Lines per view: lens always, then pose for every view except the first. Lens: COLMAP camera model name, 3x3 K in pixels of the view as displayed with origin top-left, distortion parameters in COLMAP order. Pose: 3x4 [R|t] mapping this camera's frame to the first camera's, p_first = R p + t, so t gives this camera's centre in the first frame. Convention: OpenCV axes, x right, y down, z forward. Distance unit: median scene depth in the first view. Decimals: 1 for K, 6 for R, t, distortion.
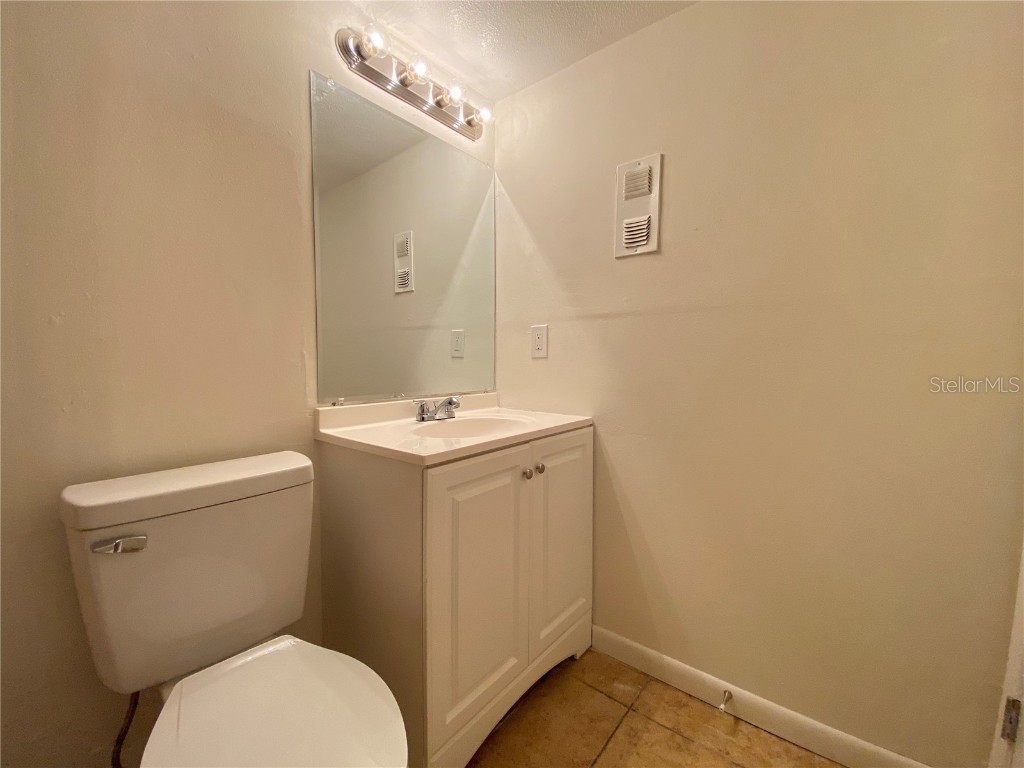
lens RADIAL K [[414.4, 0, 512.0], [0, 414.4, 384.0], [0, 0, 1]] dist [0.002236, -0.013675]
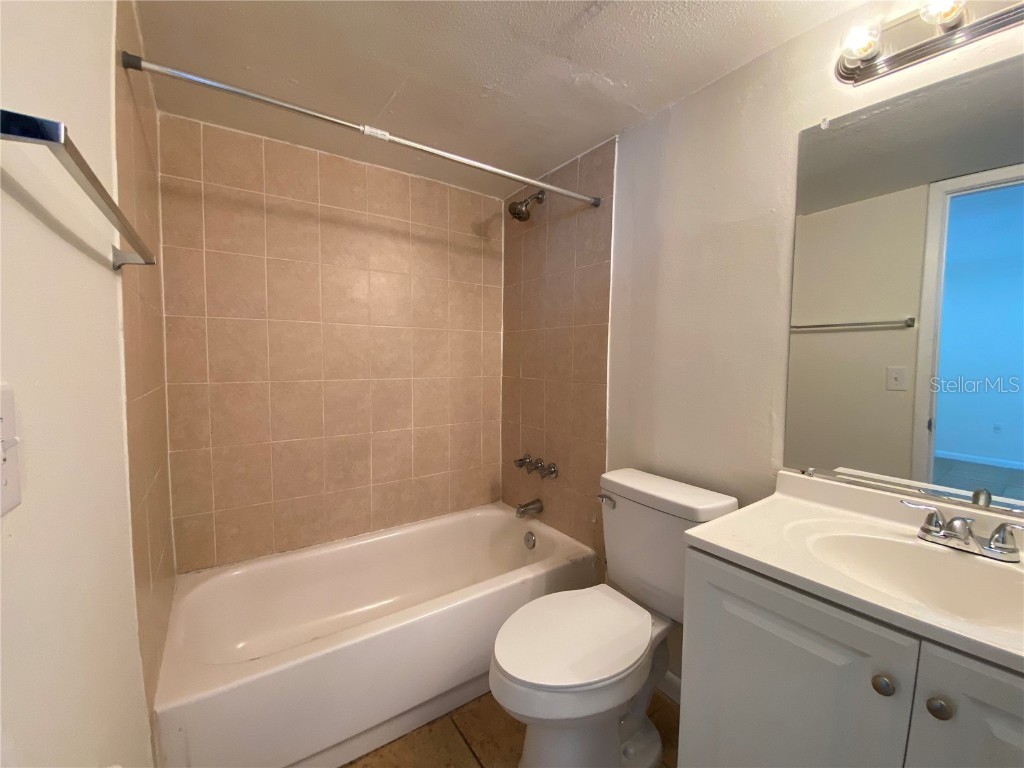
lens RADIAL K [[414.4, 0, 512.0], [0, 414.4, 384.0], [0, 0, 1]] dist [0.002236, -0.013675]
pose [[-0.274187, 0.060718, -0.959758, 0.669040], [-0.065805, 0.994481, 0.081714, -0.193009], [0.959422, 0.085562, -0.268678, 0.641845]]
